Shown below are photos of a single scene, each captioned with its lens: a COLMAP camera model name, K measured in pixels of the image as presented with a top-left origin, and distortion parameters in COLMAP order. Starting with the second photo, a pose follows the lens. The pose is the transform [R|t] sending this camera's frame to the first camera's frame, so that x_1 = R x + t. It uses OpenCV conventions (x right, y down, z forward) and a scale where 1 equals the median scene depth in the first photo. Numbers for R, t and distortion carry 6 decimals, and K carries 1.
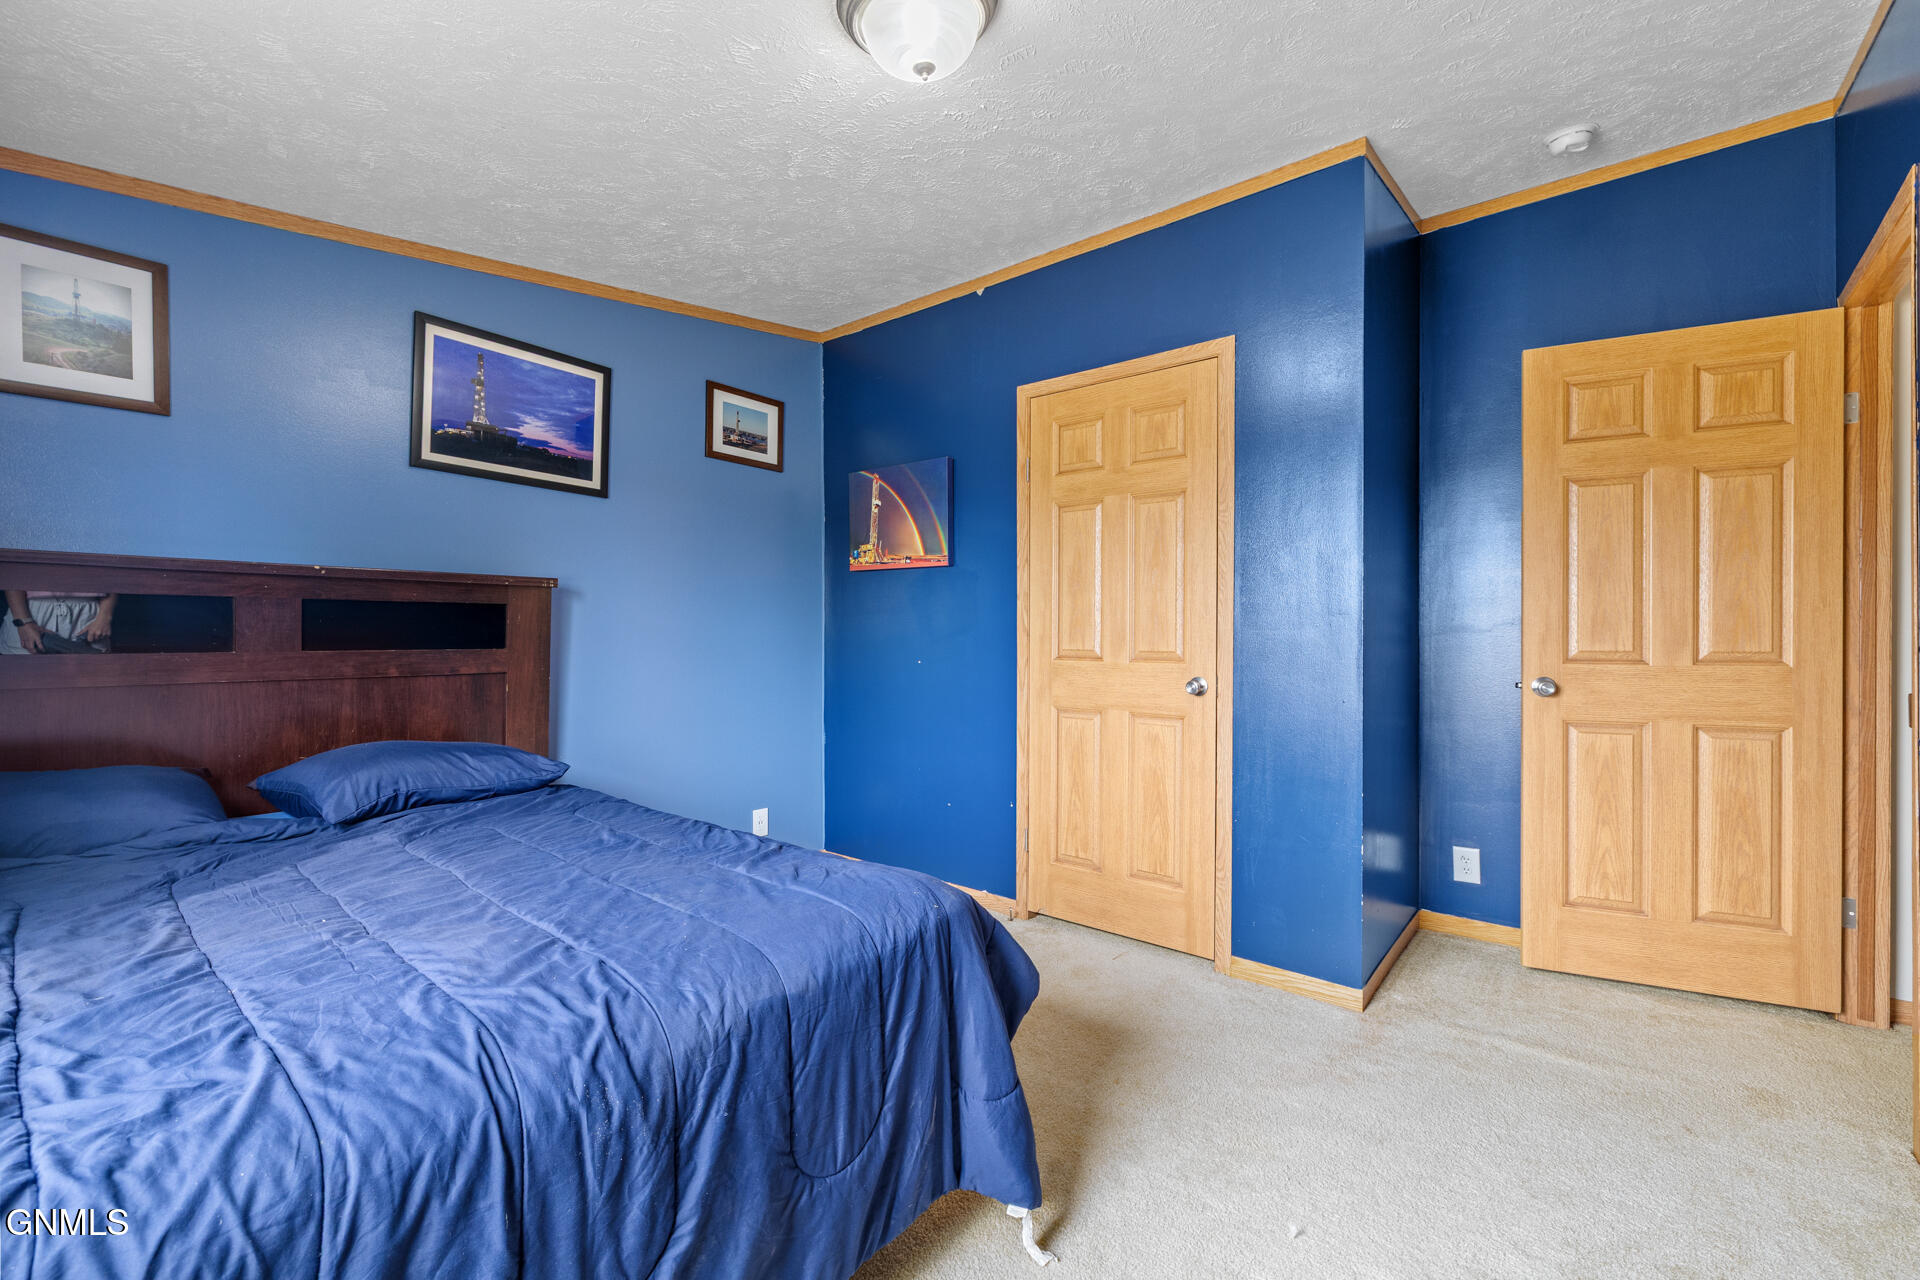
lens RADIAL K [[802.1, 0, 969.7], [0, 802.1, 640.8], [0, 0, 1]] dist [0.000507, 0.000144]
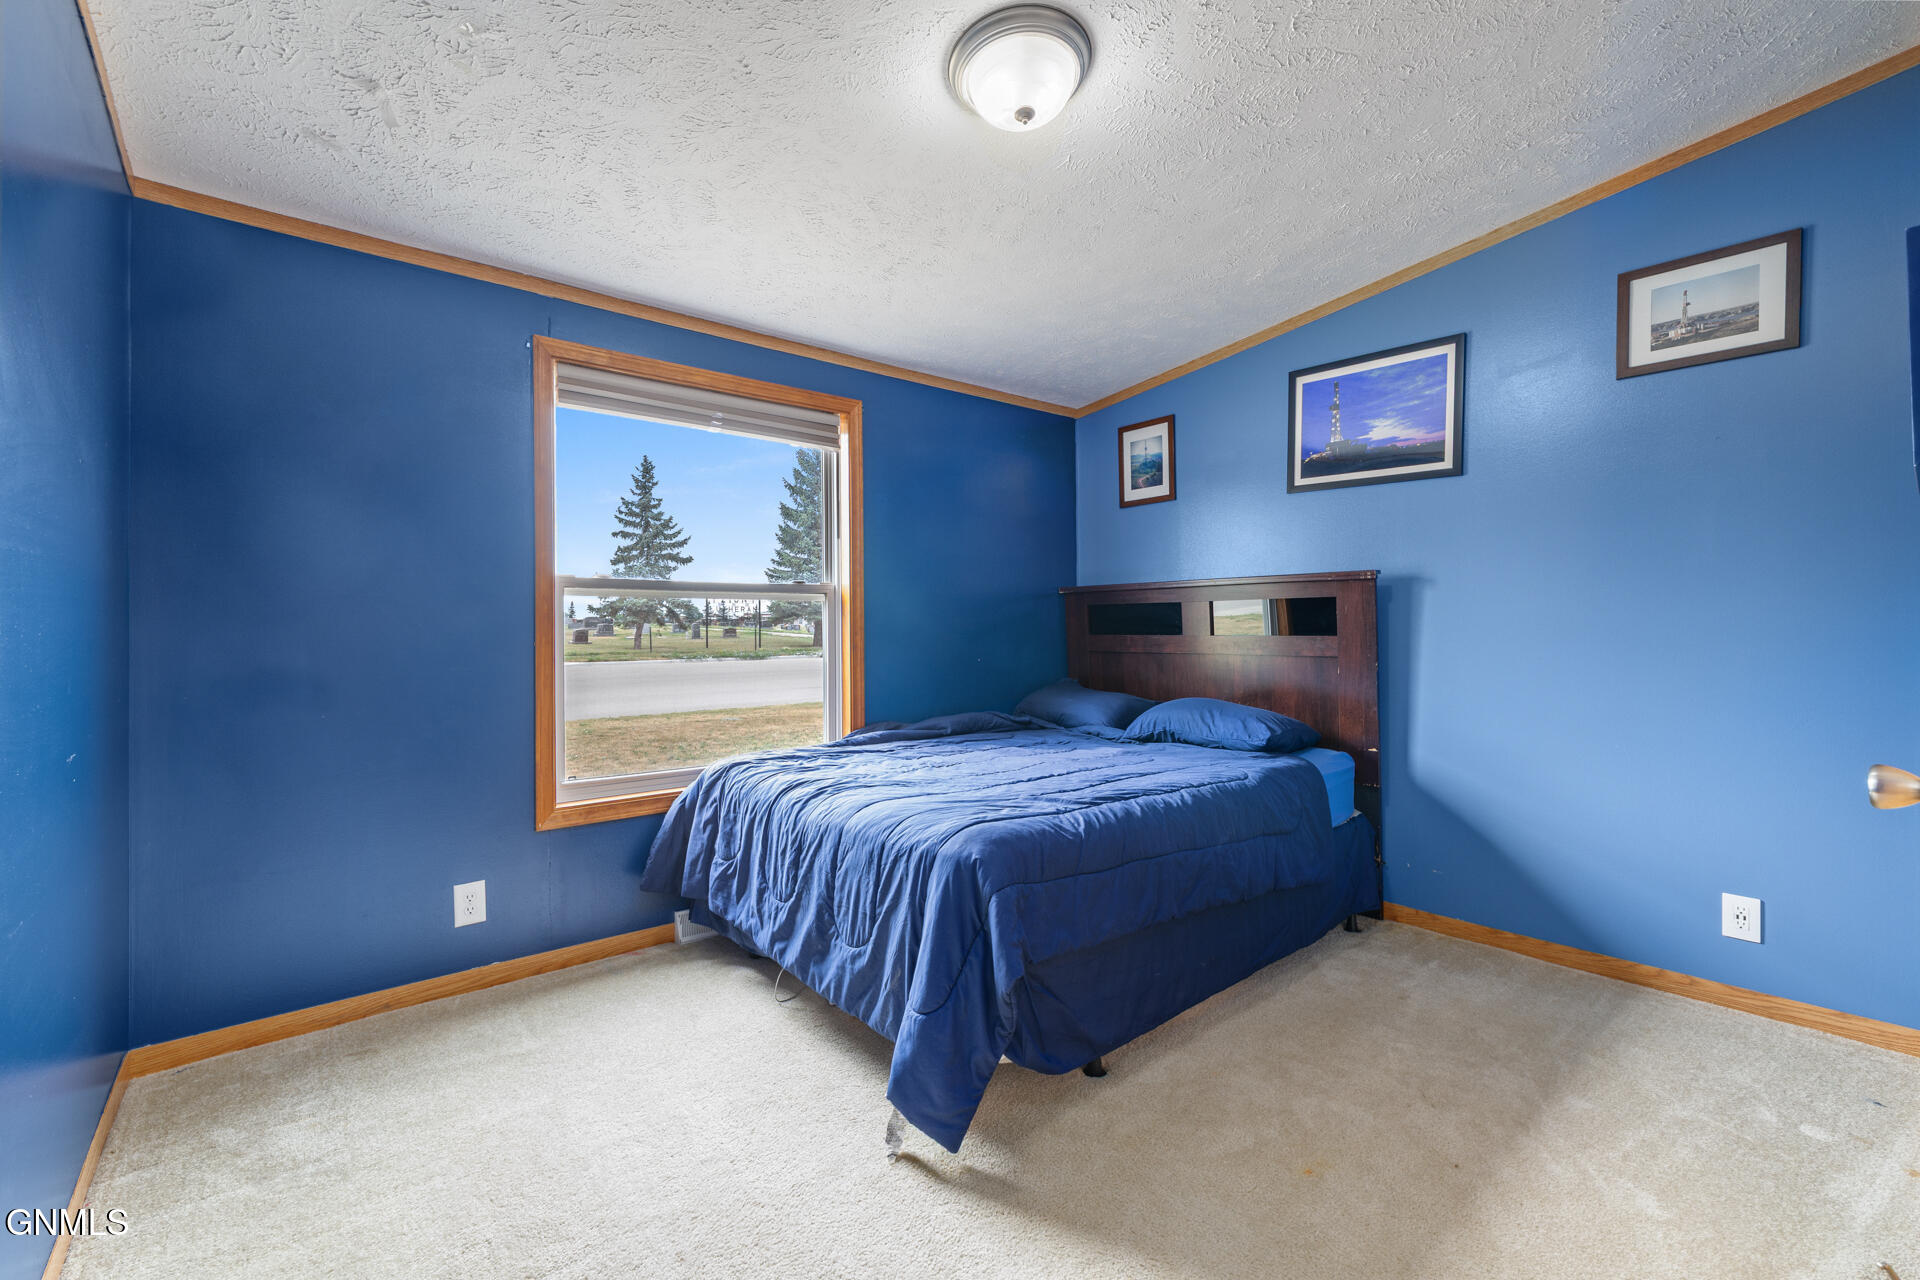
lens RADIAL K [[812.4, 0, 952.2], [0, 812.4, 620.6], [0, 0, 1]] dist [0.000915, 0.000221]
pose [[-0.207410, -0.003324, -0.978248, 0.653338], [-0.001444, 0.999994, -0.003091, -0.007821], [0.978253, 0.000772, -0.207414, 0.697814]]
